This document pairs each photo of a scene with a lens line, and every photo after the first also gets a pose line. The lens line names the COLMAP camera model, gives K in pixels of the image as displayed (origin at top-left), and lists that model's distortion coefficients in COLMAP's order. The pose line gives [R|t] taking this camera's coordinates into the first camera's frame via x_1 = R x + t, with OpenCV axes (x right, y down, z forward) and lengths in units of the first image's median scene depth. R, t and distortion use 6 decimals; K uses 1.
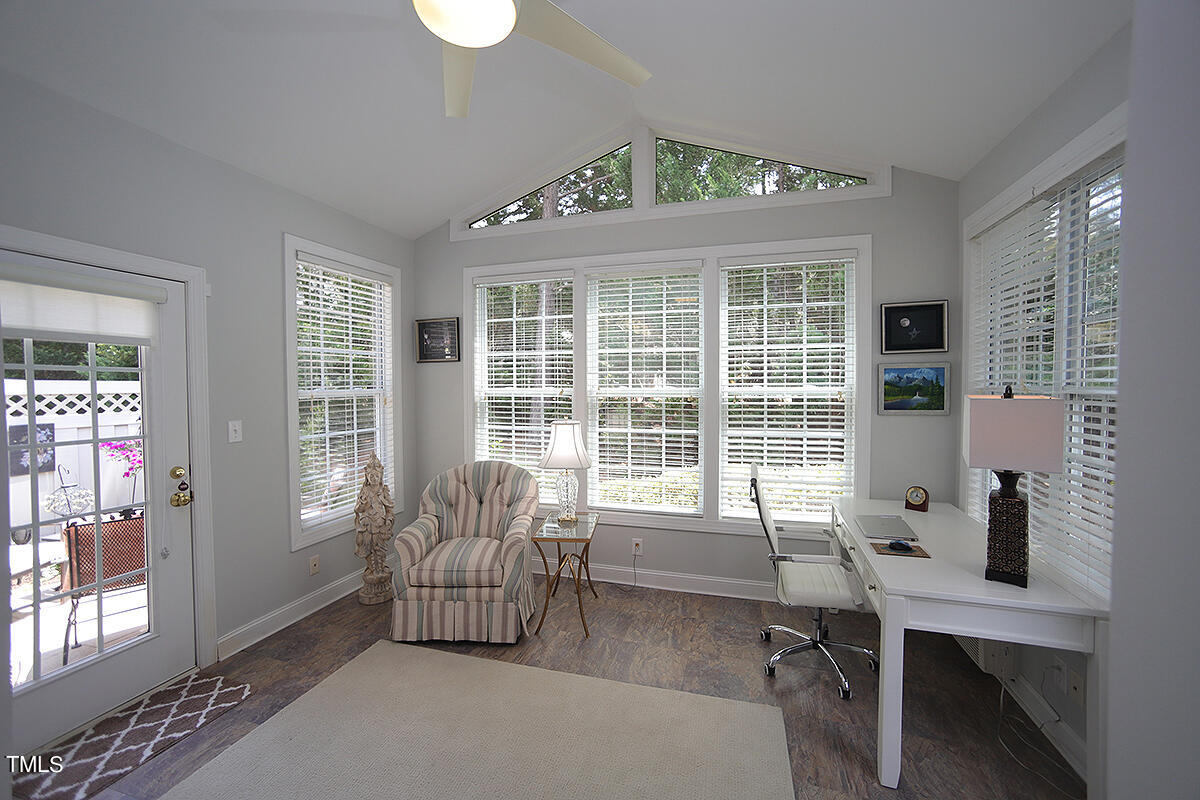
lens RADIAL K [[487.4, 0, 600.0], [0, 487.4, 400.0], [0, 0, 1]] dist [-0.003076, -0.000246]
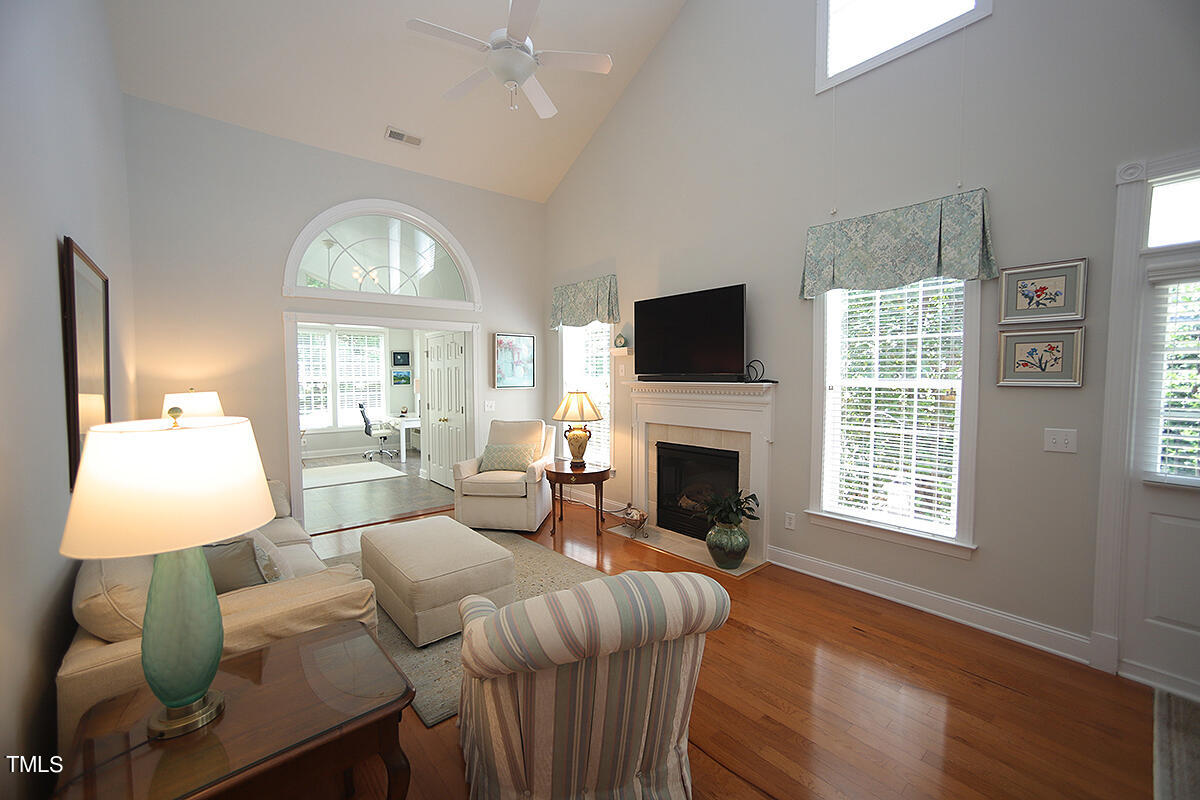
lens RADIAL K [[487.4, 0, 600.0], [0, 487.4, 400.0], [0, 0, 1]] dist [-0.003076, -0.000246]
pose [[0.545674, -0.041213, 0.836984, -1.323814], [0.023403, 0.999150, 0.033940, 0.043198], [-0.837671, 0.001068, 0.546174, -1.833672]]
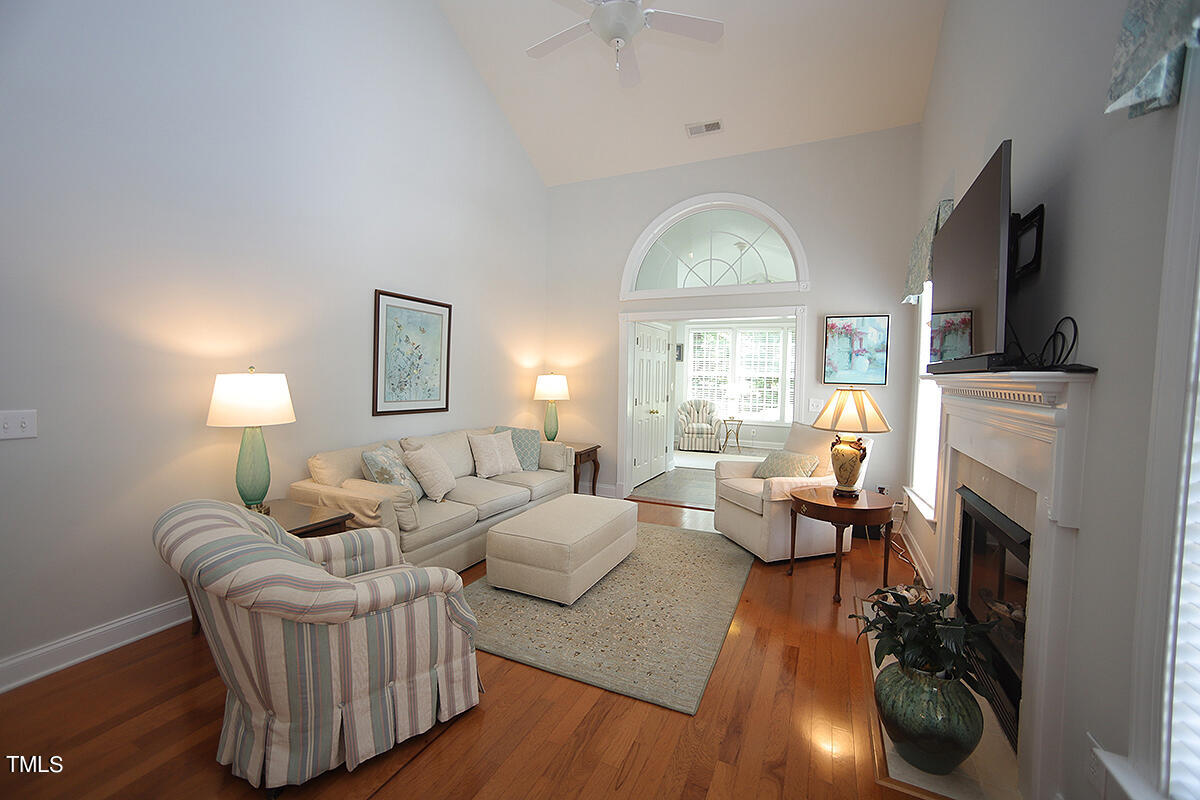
lens RADIAL K [[487.4, 0, 600.0], [0, 487.4, 400.0], [0, 0, 1]] dist [-0.003076, -0.000246]
pose [[0.989662, 0.029406, -0.140371, -0.455577], [-0.025553, 0.999248, 0.029177, 0.074420], [0.141123, -0.025288, 0.989669, -2.060927]]
